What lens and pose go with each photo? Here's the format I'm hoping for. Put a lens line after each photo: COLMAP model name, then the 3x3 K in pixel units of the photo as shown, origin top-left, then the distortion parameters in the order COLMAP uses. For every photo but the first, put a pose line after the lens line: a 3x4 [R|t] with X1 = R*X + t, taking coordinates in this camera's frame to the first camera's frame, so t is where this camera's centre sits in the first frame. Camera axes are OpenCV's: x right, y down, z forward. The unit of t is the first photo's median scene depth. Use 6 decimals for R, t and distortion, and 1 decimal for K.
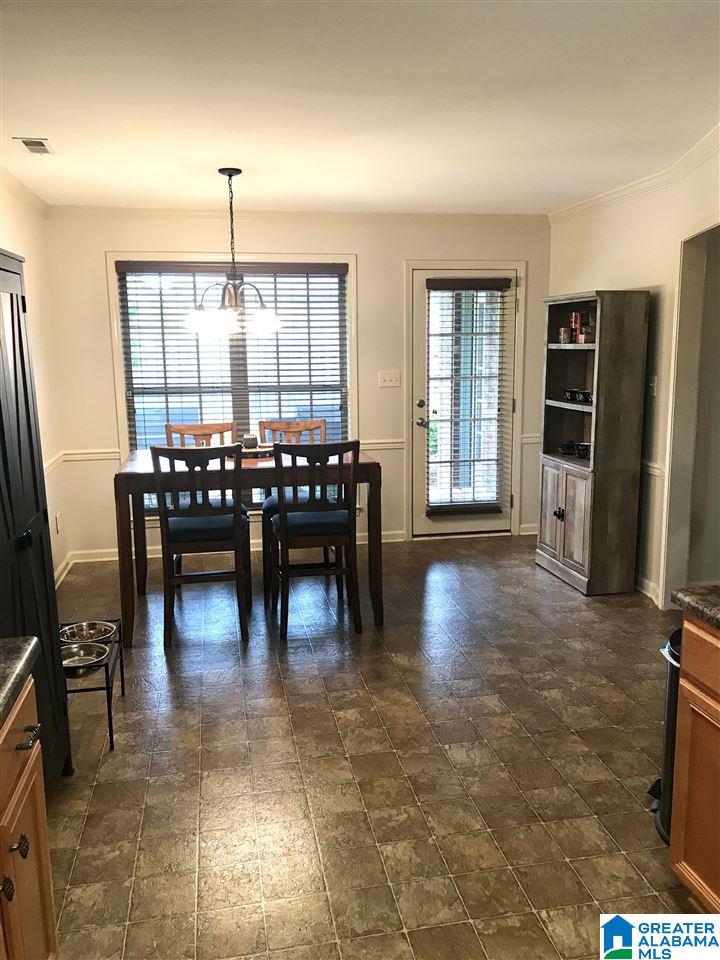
lens RADIAL K [[791.2, 0, 361.9], [0, 791.2, 483.9], [0, 0, 1]] dist [0.042677, -0.001299]
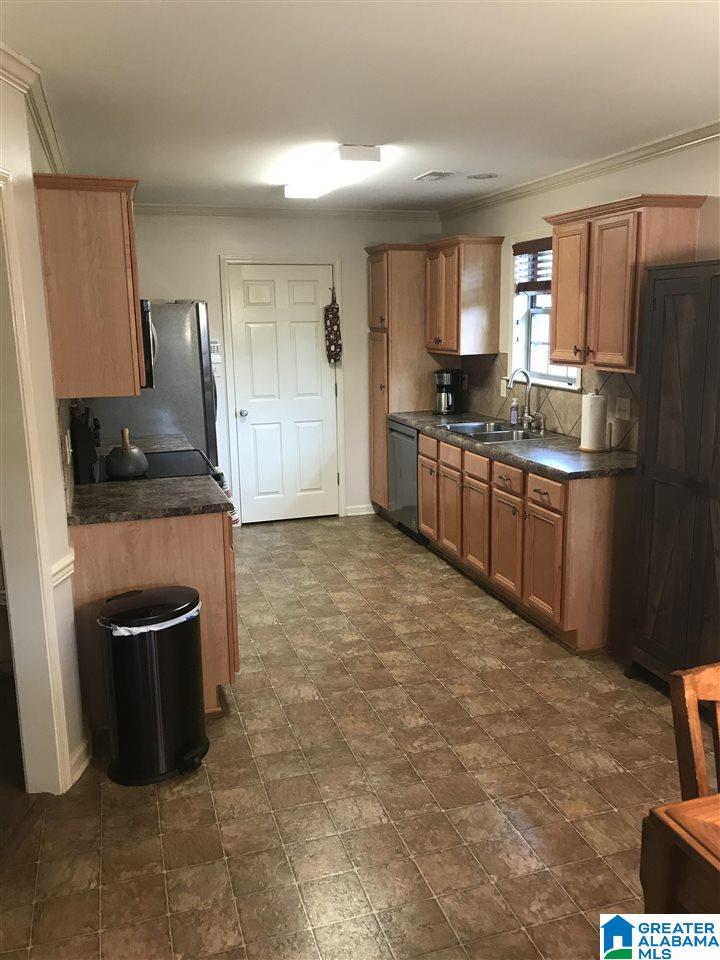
lens RADIAL K [[791.2, 0, 361.2], [0, 791.2, 481.6], [0, 0, 1]] dist [0.042677, -0.001299]
pose [[-0.992540, 0.038989, -0.115521, 0.227313], [-0.007152, 0.927241, 0.374398, -0.344986], [0.121713, 0.372431, -0.920044, 1.728070]]
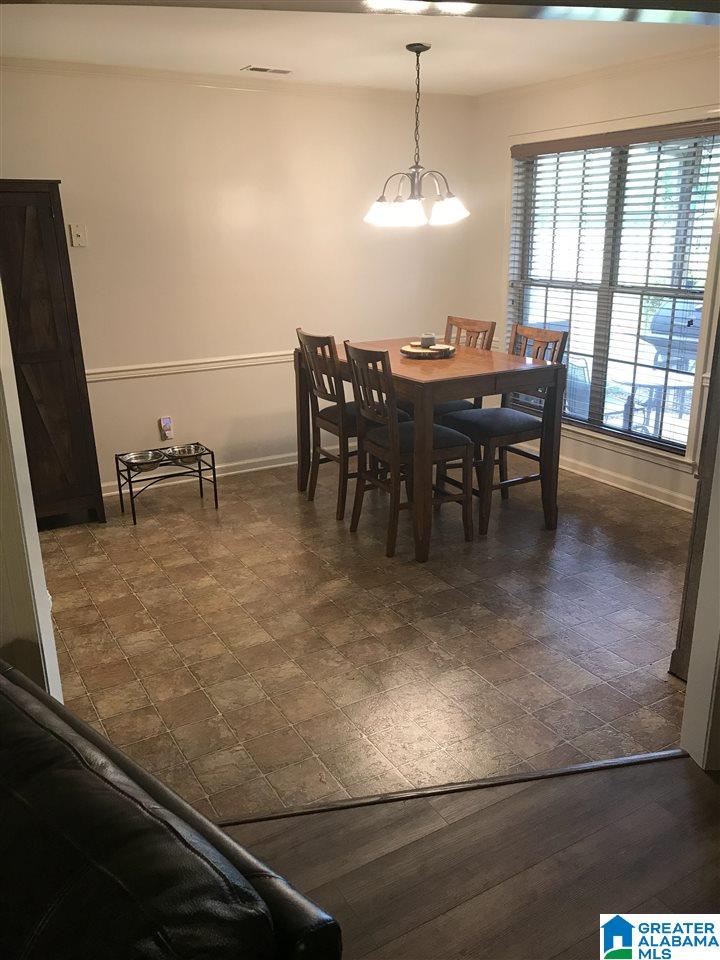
lens RADIAL K [[791.2, 0, 361.5], [0, 791.2, 476.3], [0, 0, 1]] dist [0.042677, -0.001299]
pose [[0.325224, 0.289525, -0.900225, 1.156728], [-0.162571, 0.954922, 0.248384, -0.188567], [0.931558, 0.065570, 0.357632, 0.901676]]
